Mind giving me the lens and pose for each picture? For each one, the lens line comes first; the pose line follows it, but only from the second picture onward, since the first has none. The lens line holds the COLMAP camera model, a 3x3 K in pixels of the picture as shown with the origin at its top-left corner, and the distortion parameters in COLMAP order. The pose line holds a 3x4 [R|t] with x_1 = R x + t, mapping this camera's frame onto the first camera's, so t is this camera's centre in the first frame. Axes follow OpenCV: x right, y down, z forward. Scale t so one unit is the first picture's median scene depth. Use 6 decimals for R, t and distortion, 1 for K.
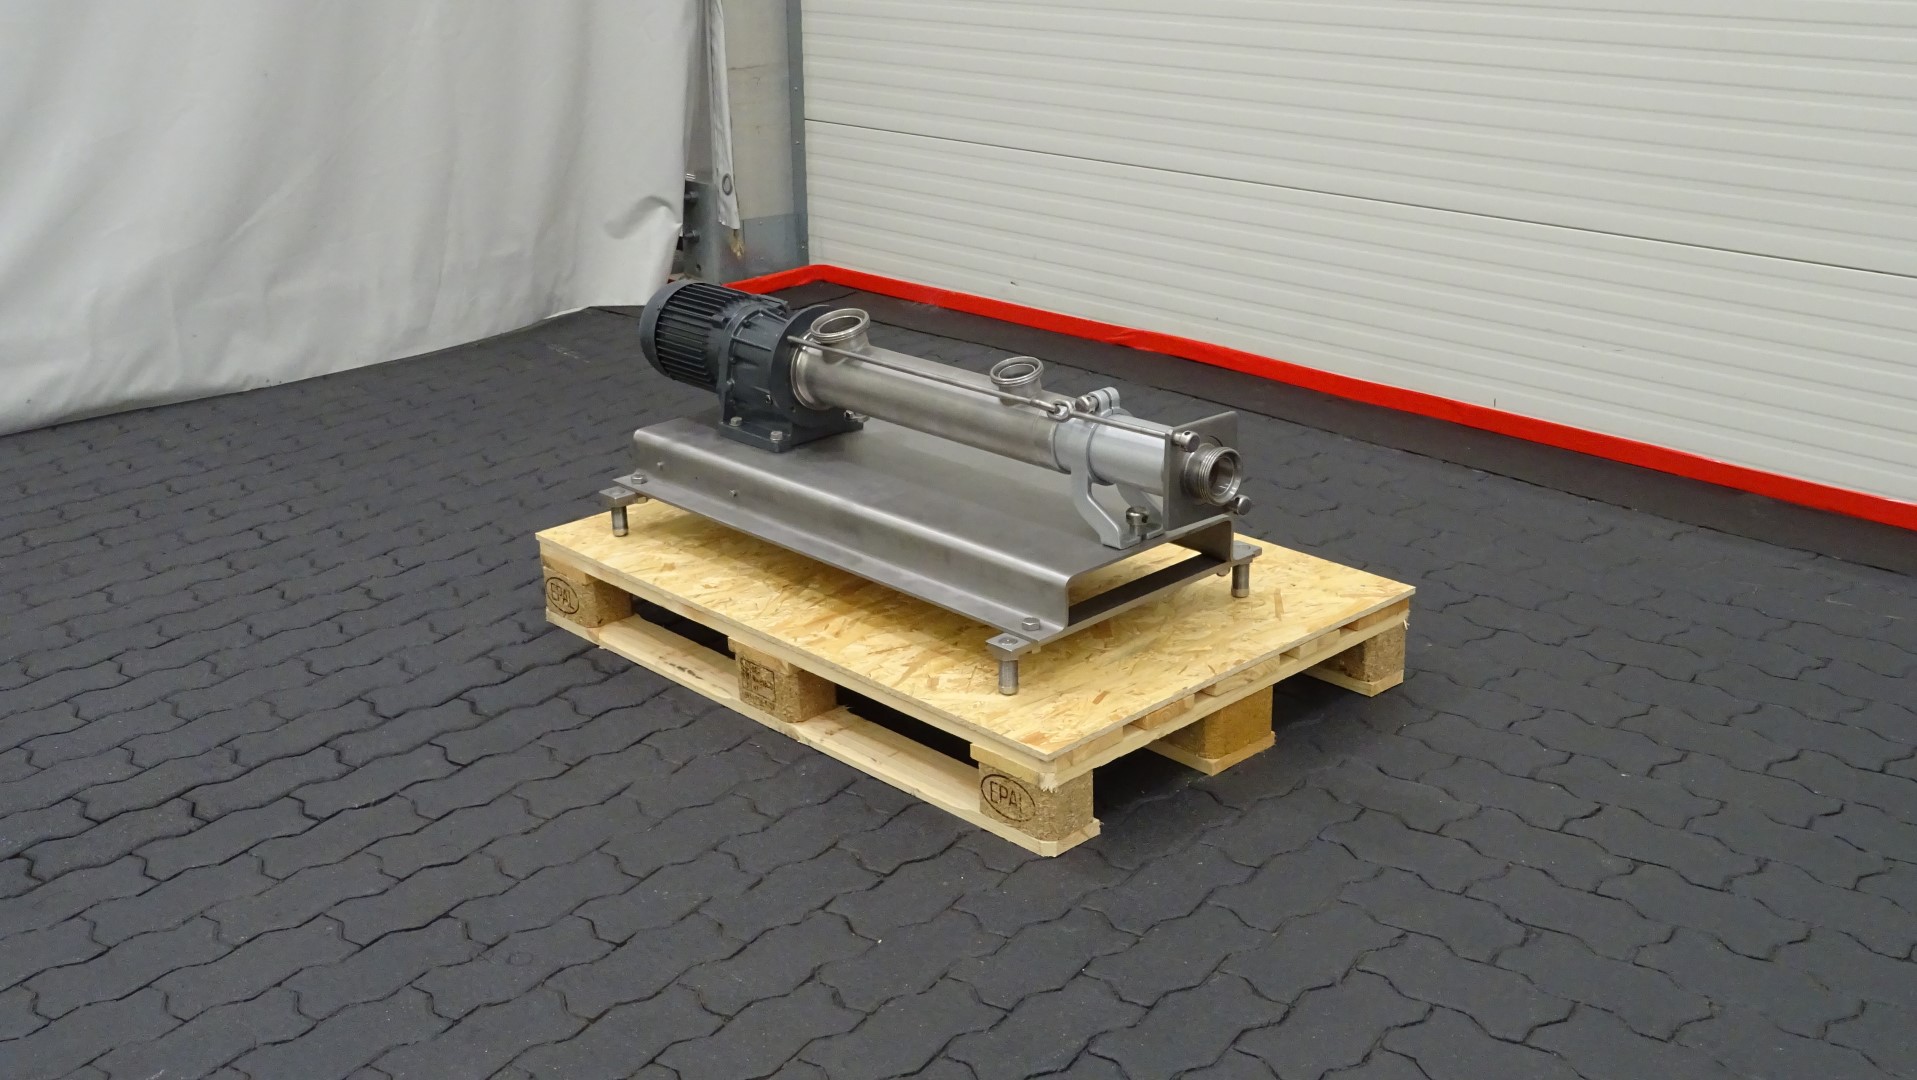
lens RADIAL K [[1984.9, 0, 958.3], [0, 1984.9, 537.6], [0, 0, 1]] dist [-0.011419, 0.000000]
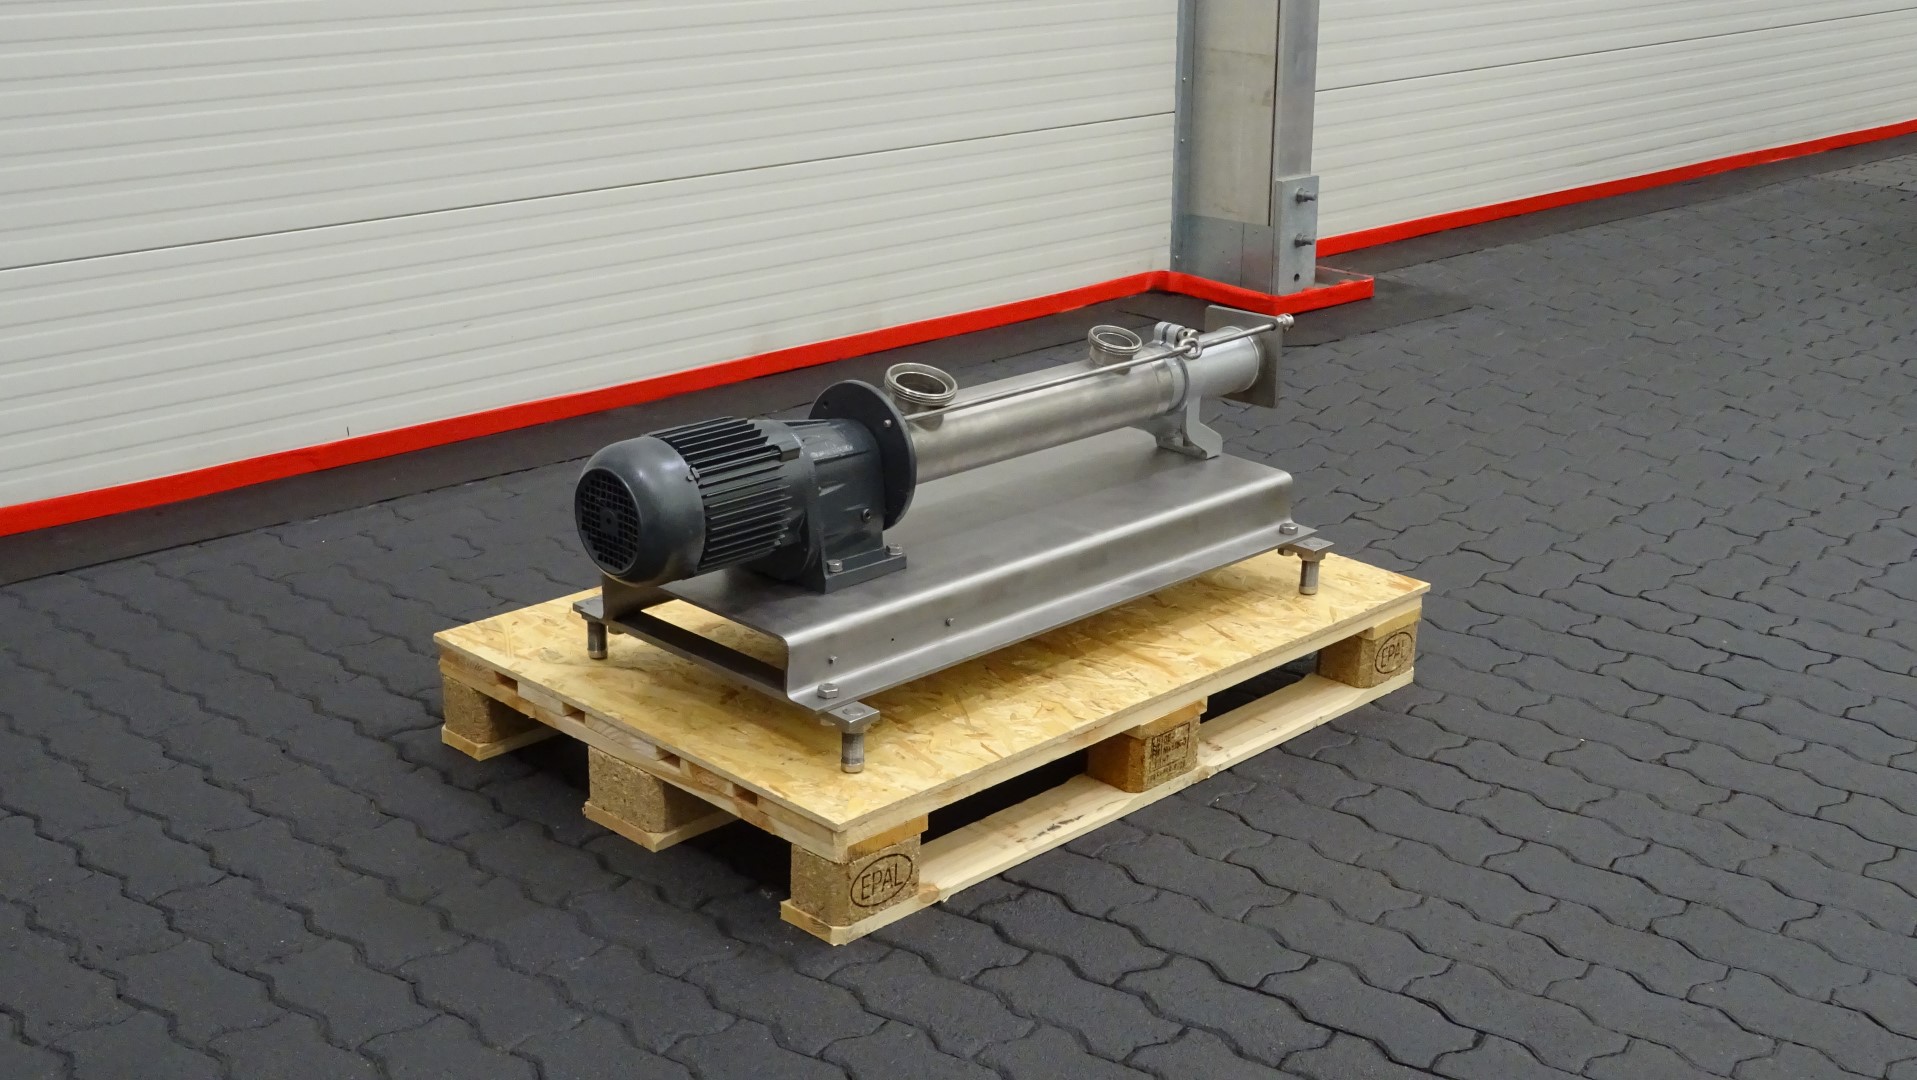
lens RADIAL K [[2172.4, 0, 958.4], [0, 2172.4, 540.7], [0, 0, 1]] dist [-0.076695, 0.000000]
pose [[-0.012671, -0.313514, 0.949499, -0.941181], [0.326884, 0.896103, 0.300245, -0.315633], [-0.944980, 0.314180, 0.091128, 0.927033]]
